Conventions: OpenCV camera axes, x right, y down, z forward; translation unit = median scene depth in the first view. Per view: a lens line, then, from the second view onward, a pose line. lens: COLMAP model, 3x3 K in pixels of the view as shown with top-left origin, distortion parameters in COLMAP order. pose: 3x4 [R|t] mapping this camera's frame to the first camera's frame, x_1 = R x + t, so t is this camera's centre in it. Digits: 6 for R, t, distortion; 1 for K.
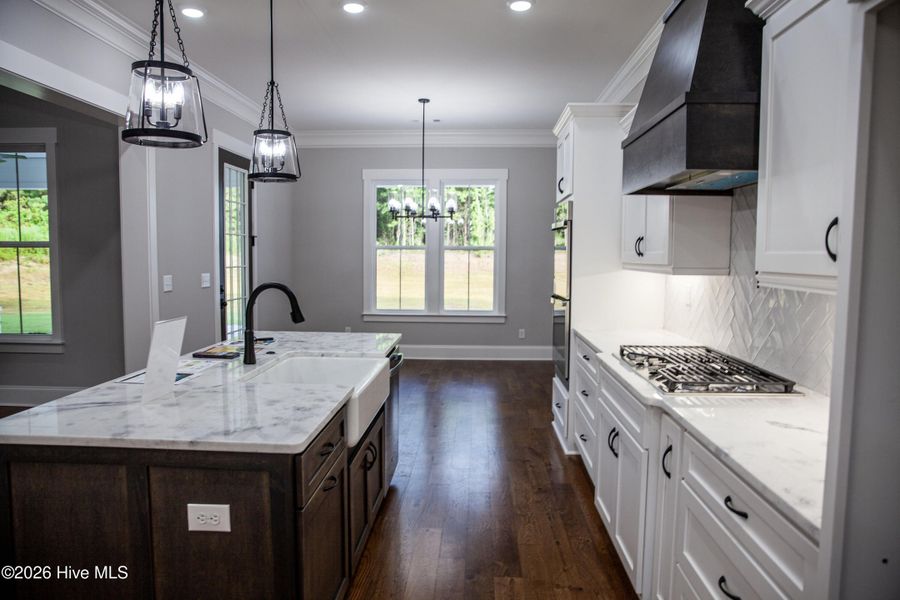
lens RADIAL K [[632.3, 0, 450.0], [0, 632.3, 300.0], [0, 0, 1]] dist [-0.135463, 0.067822]
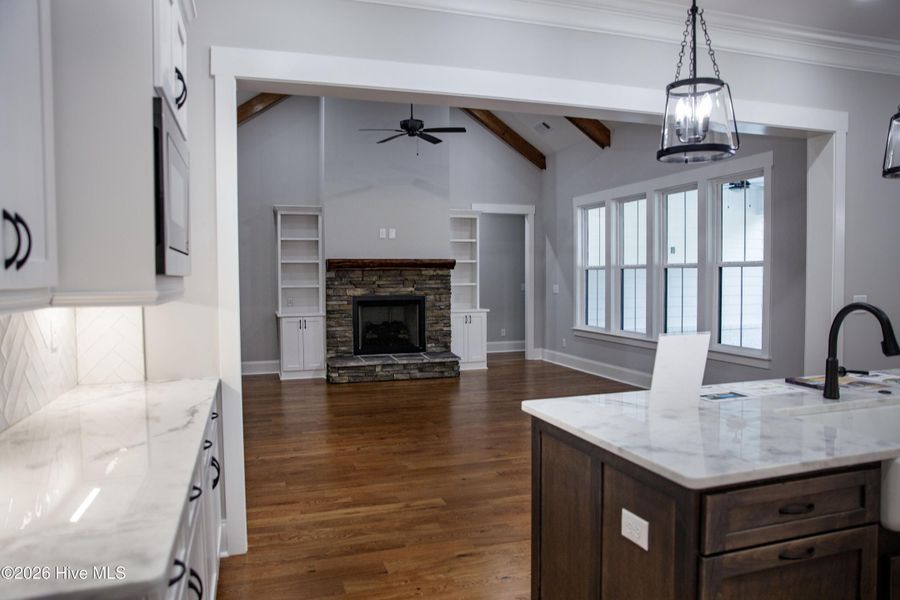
lens RADIAL K [[626.8, 0, 446.4], [0, 626.8, 303.5], [0, 0, 1]] dist [-0.095215, 0.066202]
pose [[0.344507, 0.034396, -0.938153, 0.354819], [-0.063337, 0.997903, 0.013328, -0.006028], [0.936645, 0.054828, 0.345963, 0.278478]]
